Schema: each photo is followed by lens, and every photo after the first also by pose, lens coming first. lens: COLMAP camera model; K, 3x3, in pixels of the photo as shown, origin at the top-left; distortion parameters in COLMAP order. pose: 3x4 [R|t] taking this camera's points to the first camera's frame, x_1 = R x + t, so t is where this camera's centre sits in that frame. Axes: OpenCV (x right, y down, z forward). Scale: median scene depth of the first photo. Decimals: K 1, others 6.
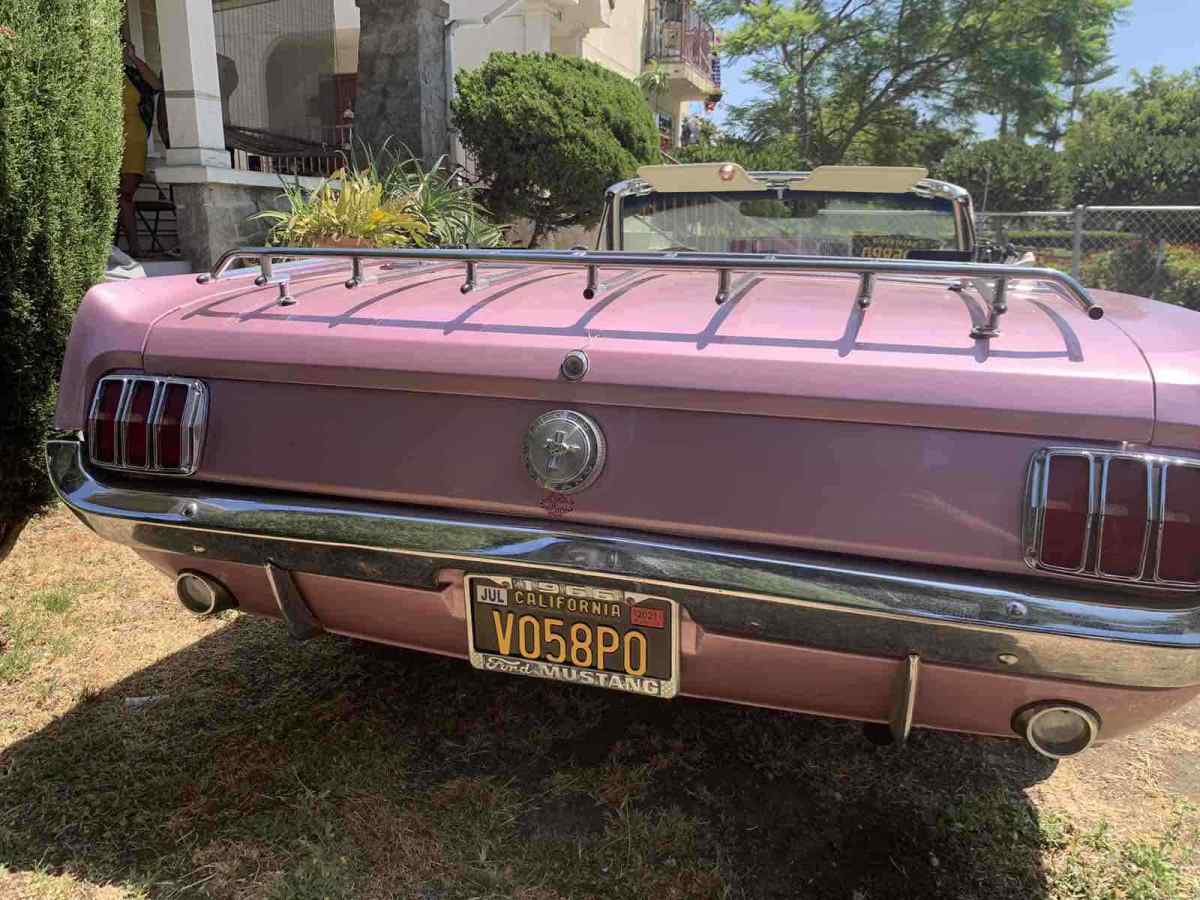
lens RADIAL K [[950.3, 0, 602.7], [0, 950.3, 442.4], [0, 0, 1]] dist [0.002117, -0.001491]
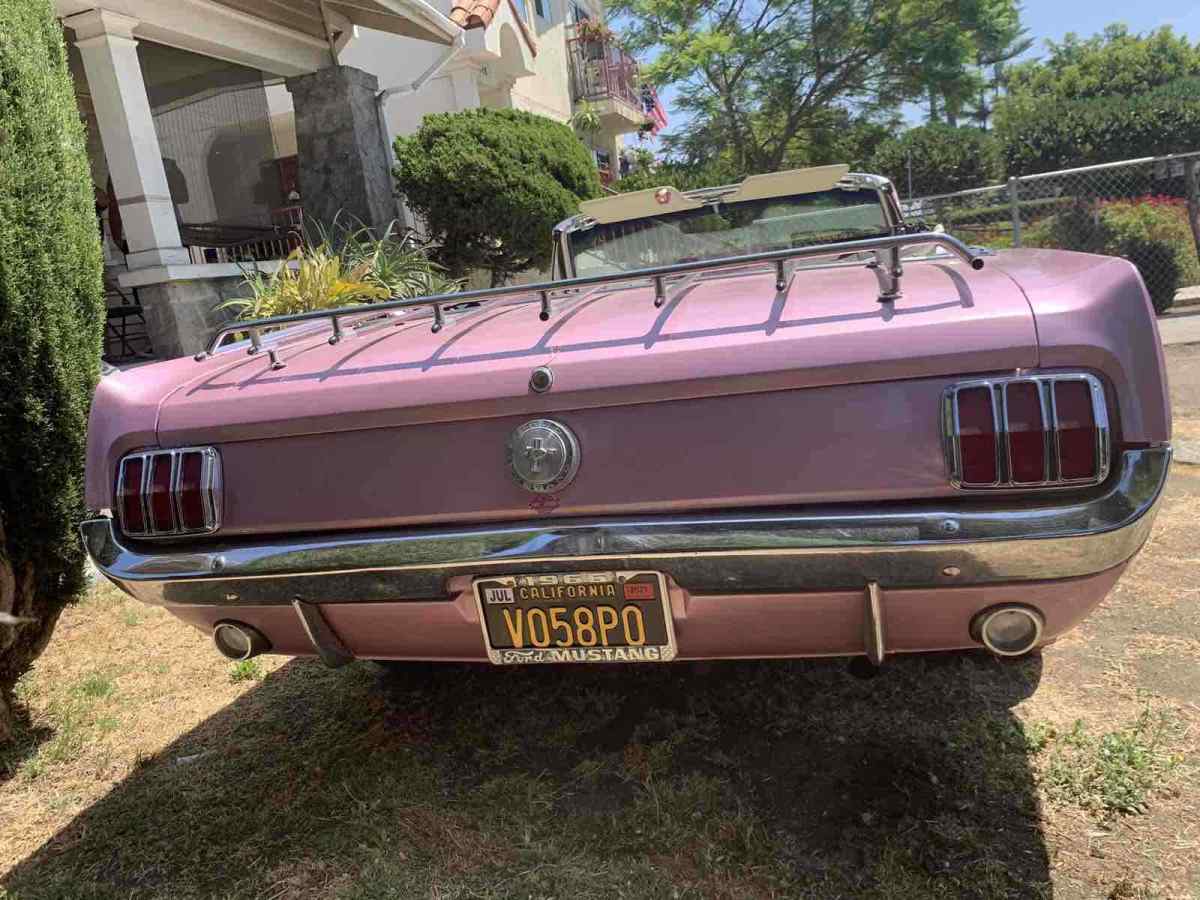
lens RADIAL K [[950.3, 0, 598.3], [0, 950.3, 454.9], [0, 0, 1]] dist [0.002117, -0.001491]
pose [[0.988399, -0.151452, 0.011370, 0.008100], [0.151701, 0.988091, -0.025758, 0.033445], [-0.007334, 0.027184, 0.999604, -0.092650]]
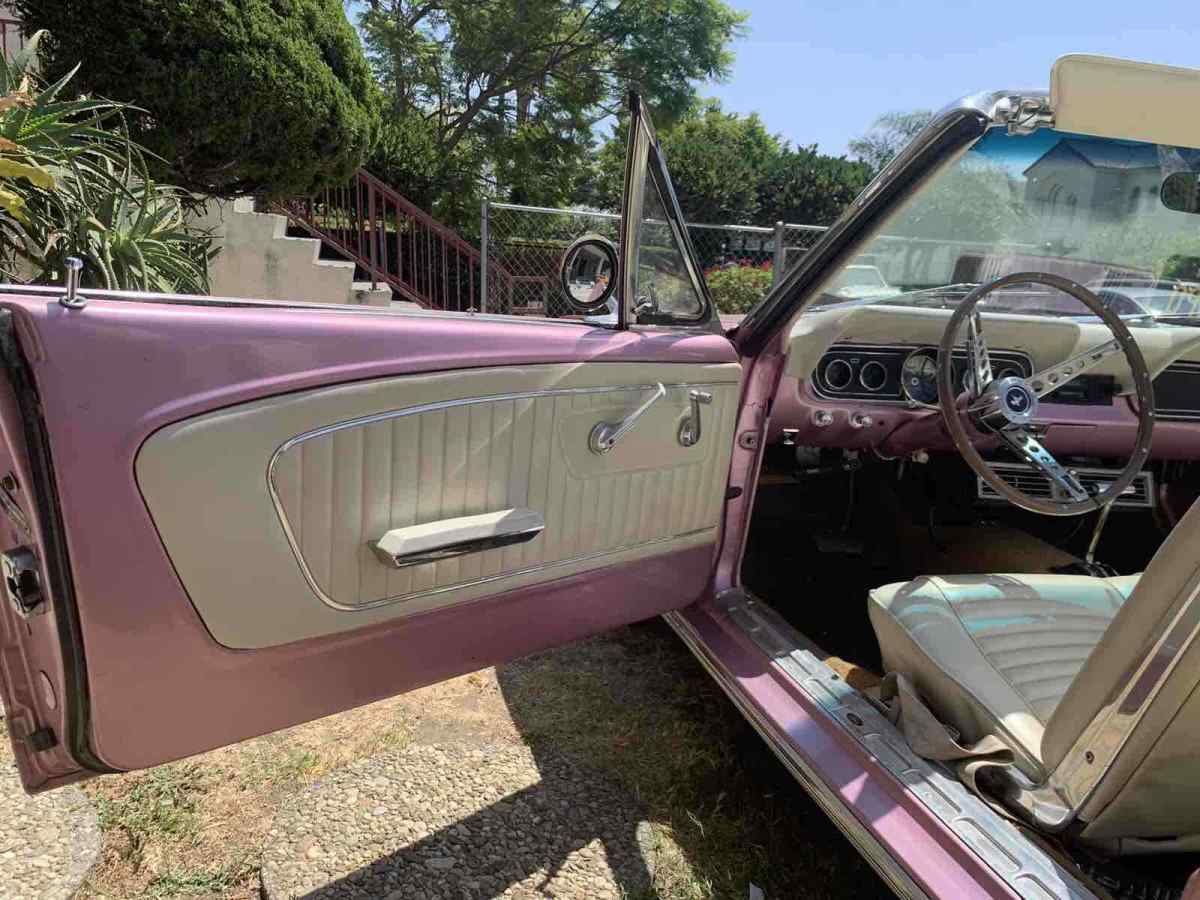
lens RADIAL K [[950.3, 0, 601.5], [0, 950.3, 451.7], [0, 0, 1]] dist [0.002117, -0.001491]
pose [[0.861351, -0.050708, 0.505472, -0.616341], [0.044230, 0.998713, 0.024818, -0.293493], [-0.506080, 0.000980, 0.862486, 1.494258]]
